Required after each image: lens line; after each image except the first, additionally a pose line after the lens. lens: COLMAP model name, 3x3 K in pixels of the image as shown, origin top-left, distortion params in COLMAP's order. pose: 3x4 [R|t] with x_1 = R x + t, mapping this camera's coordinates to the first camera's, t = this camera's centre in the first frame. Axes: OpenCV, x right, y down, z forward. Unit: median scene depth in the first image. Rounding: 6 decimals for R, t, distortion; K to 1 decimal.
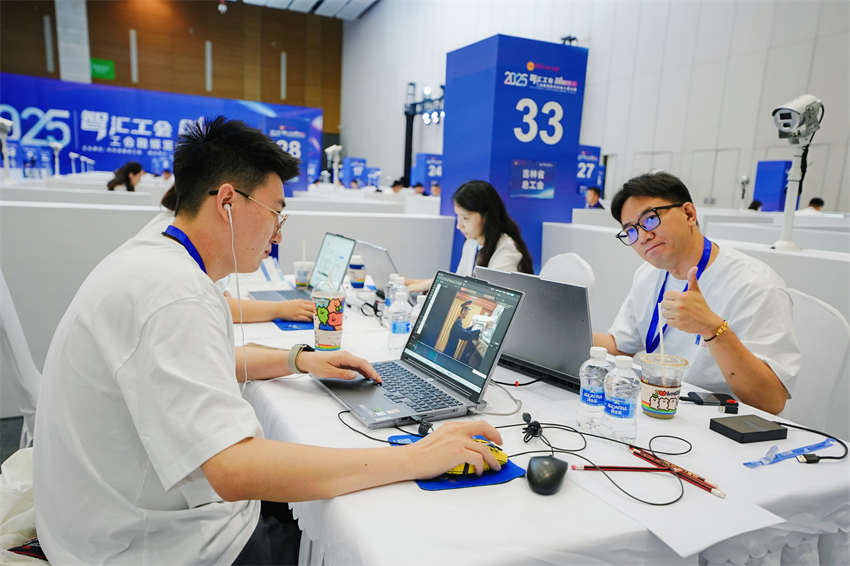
lens RADIAL K [[649.5, 0, 433.4], [0, 649.5, 287.3], [0, 0, 1]] dist [0.040324, 0.040217]
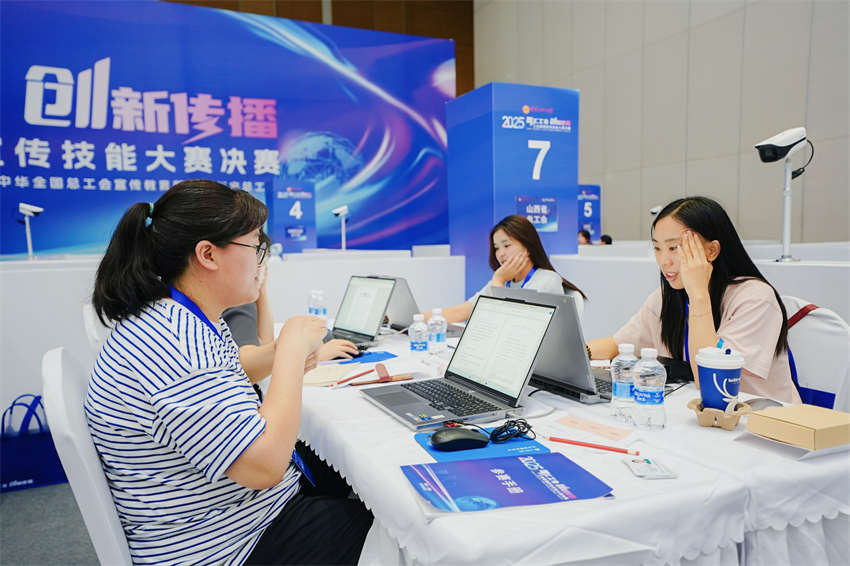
lens RADIAL K [[654.4, 0, 443.2], [0, 654.4, 297.6], [0, 0, 1]] dist [0.017261, 0.097868]
pose [[0.997775, -0.066495, 0.004763, -0.204906], [0.066657, 0.996204, -0.055993, -0.120073], [-0.001021, 0.056186, 0.998420, 0.703483]]
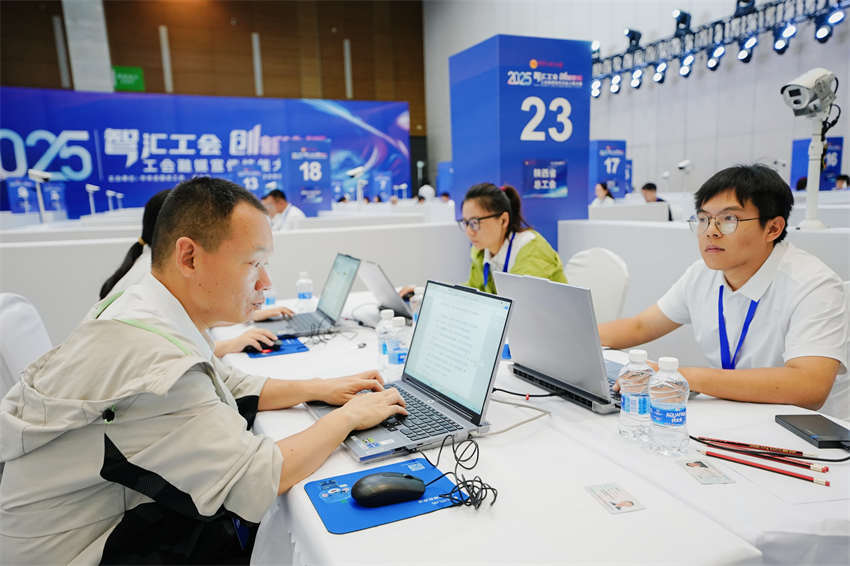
lens RADIAL K [[662.6, 0, 426.8], [0, 662.6, 283.1], [0, 0, 1]] dist [0.050109, 0.042996]
pose [[0.996358, -0.078040, -0.034368, -0.148596], [0.077265, 0.996737, -0.023355, -0.045312], [0.036079, 0.020615, 0.999136, 0.243981]]
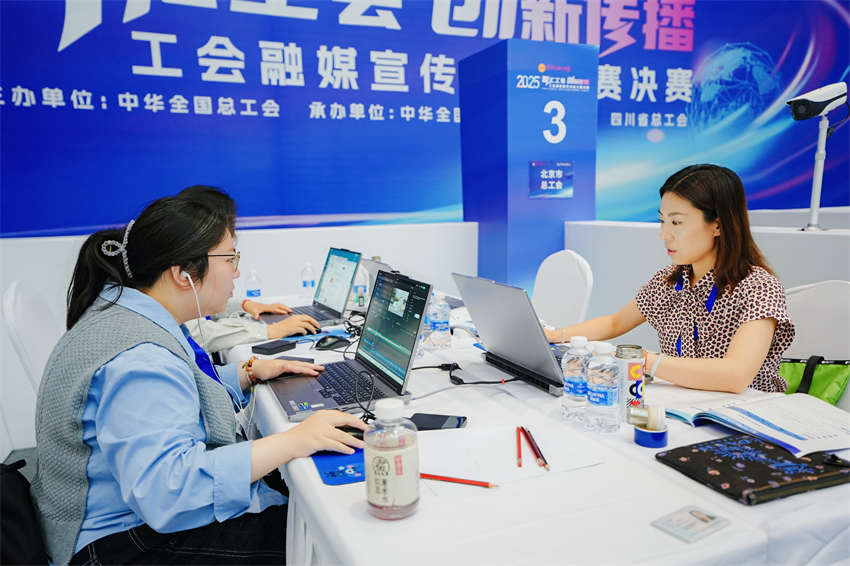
lens RADIAL K [[636.3, 0, 427.8], [0, 636.3, 281.4], [0, 0, 1]] dist [0.046699, 0.046460]
pose [[0.997015, -0.063136, -0.044434, -0.389532], [0.062340, 0.997873, -0.019073, -0.143273], [0.045544, 0.016246, 0.998830, 0.795796]]
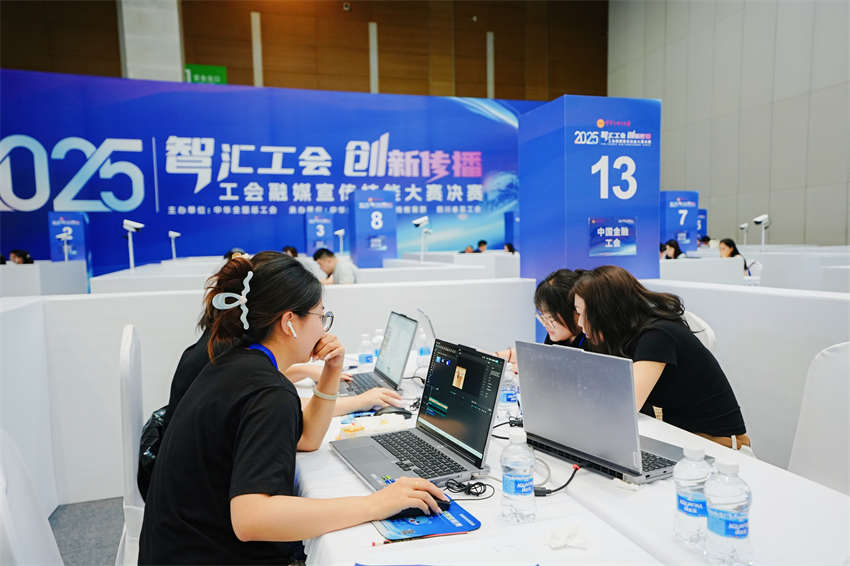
lens RADIAL K [[654.4, 0, 418.6], [0, 654.4, 286.2], [0, 0, 1]] dist [0.017261, 0.097868]
pose [[0.988277, -0.065742, -0.137795, -0.271377], [0.051030, 0.992872, -0.107710, -0.088477], [0.143894, 0.099415, 0.984587, 0.528242]]
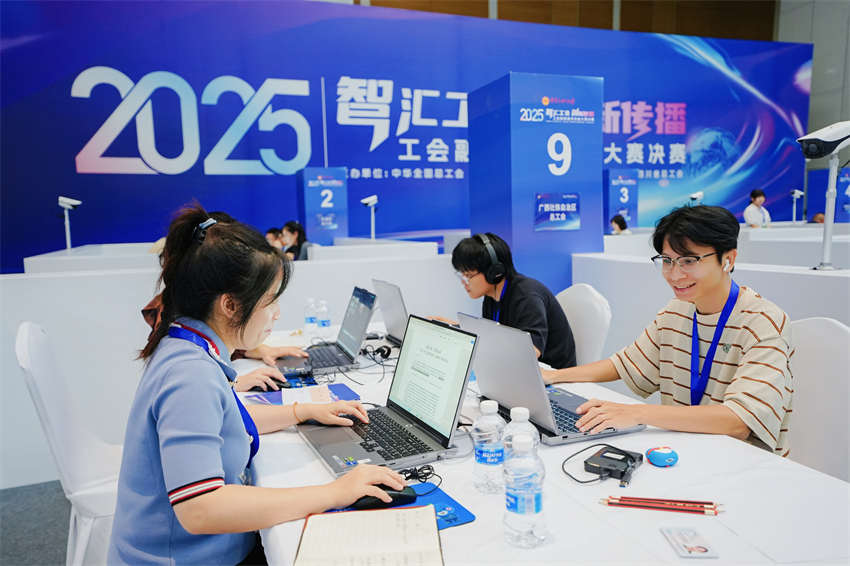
lens RADIAL K [[654.4, 0, 413.4], [0, 654.4, 289.4], [0, 0, 1]] dist [0.017261, 0.097868]
pose [[0.995205, -0.070677, -0.067614, -0.449887], [0.066338, 0.995717, -0.064391, -0.112074], [0.071876, 0.059597, 0.995631, 0.605758]]
